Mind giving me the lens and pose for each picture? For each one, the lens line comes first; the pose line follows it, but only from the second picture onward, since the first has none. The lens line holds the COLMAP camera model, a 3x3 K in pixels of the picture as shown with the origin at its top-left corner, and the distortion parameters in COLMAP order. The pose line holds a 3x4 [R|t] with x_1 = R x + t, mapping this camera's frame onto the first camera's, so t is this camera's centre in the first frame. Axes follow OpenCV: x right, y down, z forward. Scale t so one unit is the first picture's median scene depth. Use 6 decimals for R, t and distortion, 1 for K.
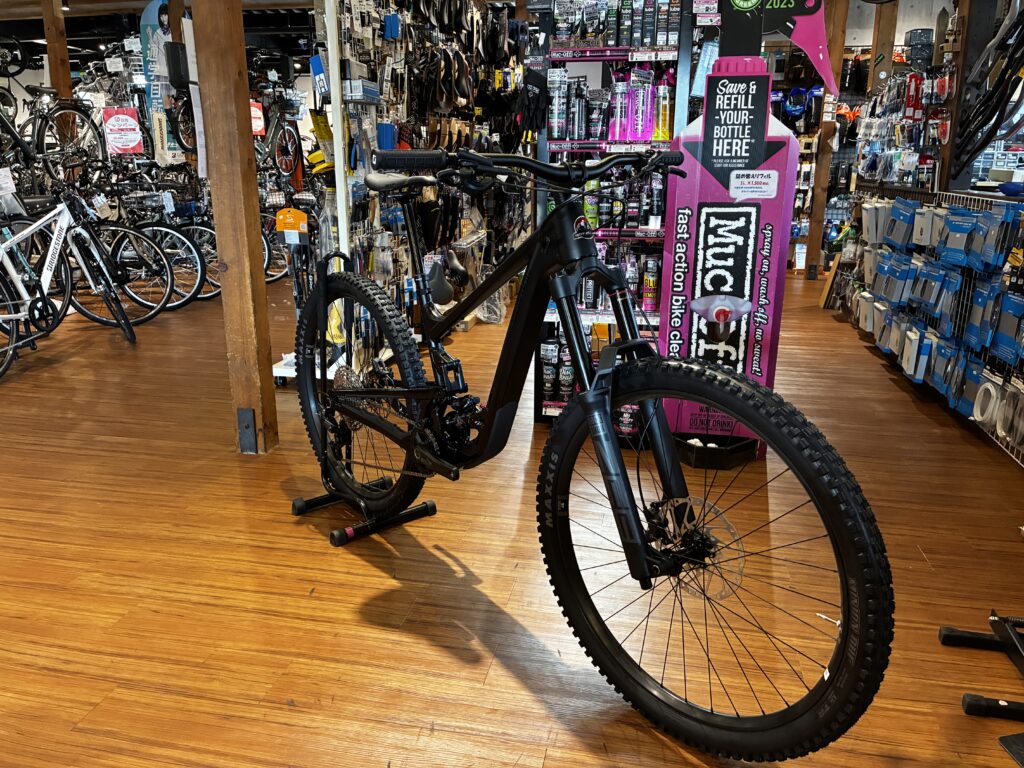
lens RADIAL K [[810.5, 0, 498.1], [0, 810.5, 389.8], [0, 0, 1]] dist [0.004696, -0.017957]
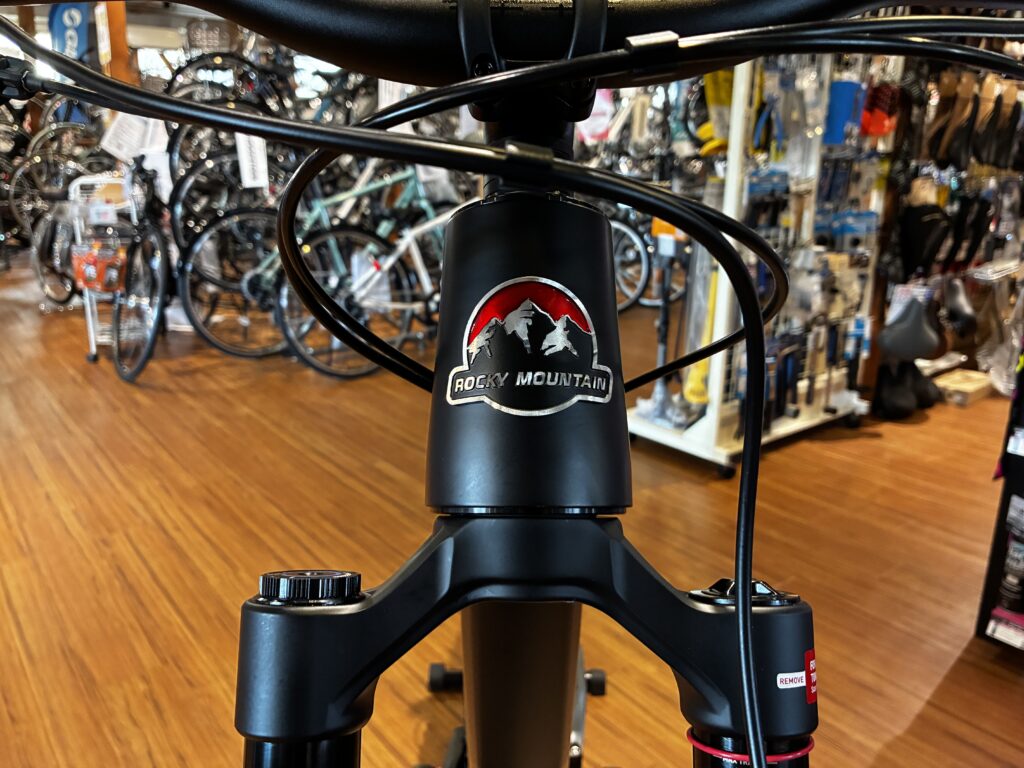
lens RADIAL K [[821.3, 0, 510.1], [0, 821.3, 381.8], [0, 0, 1]] dist [-0.007961, 0.001952]
pose [[0.786677, 0.173347, -0.592529, 0.112078], [-0.175792, 0.982936, 0.054171, -0.115392], [0.591808, 0.061547, 0.803726, 0.469515]]
